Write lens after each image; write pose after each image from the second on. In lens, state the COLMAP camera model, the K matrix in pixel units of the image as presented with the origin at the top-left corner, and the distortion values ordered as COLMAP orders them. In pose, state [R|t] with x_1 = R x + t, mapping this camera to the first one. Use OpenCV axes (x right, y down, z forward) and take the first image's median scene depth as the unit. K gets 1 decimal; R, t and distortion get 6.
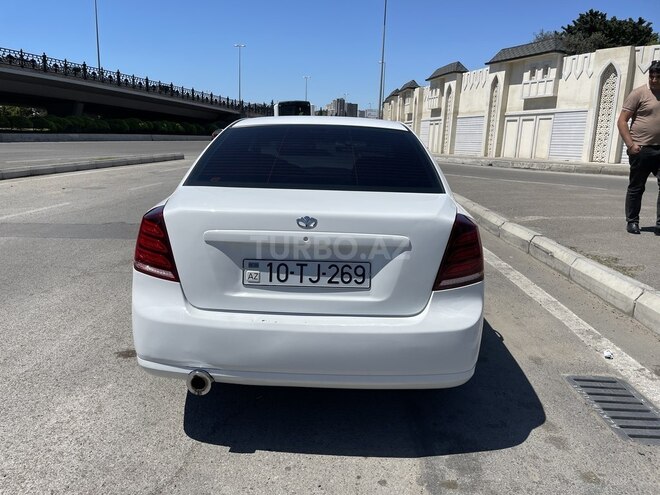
lens RADIAL K [[501.9, 0, 320.8], [0, 501.9, 246.4], [0, 0, 1]] dist [0.067609, -0.105283]
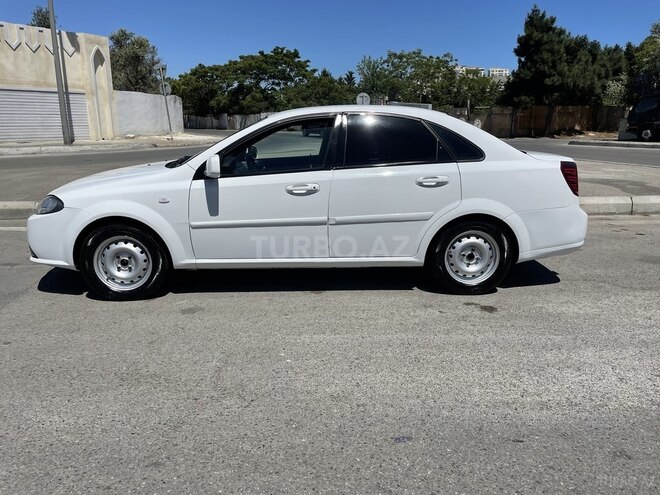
lens RADIAL K [[501.9, 0, 320.8], [0, 501.9, 246.4], [0, 0, 1]] dist [0.067609, -0.105283]
pose [[-0.070173, -0.247517, 0.966339, -2.733638], [0.221798, 0.940606, 0.257033, -0.594442], [-0.972564, 0.232369, -0.011106, 2.548402]]
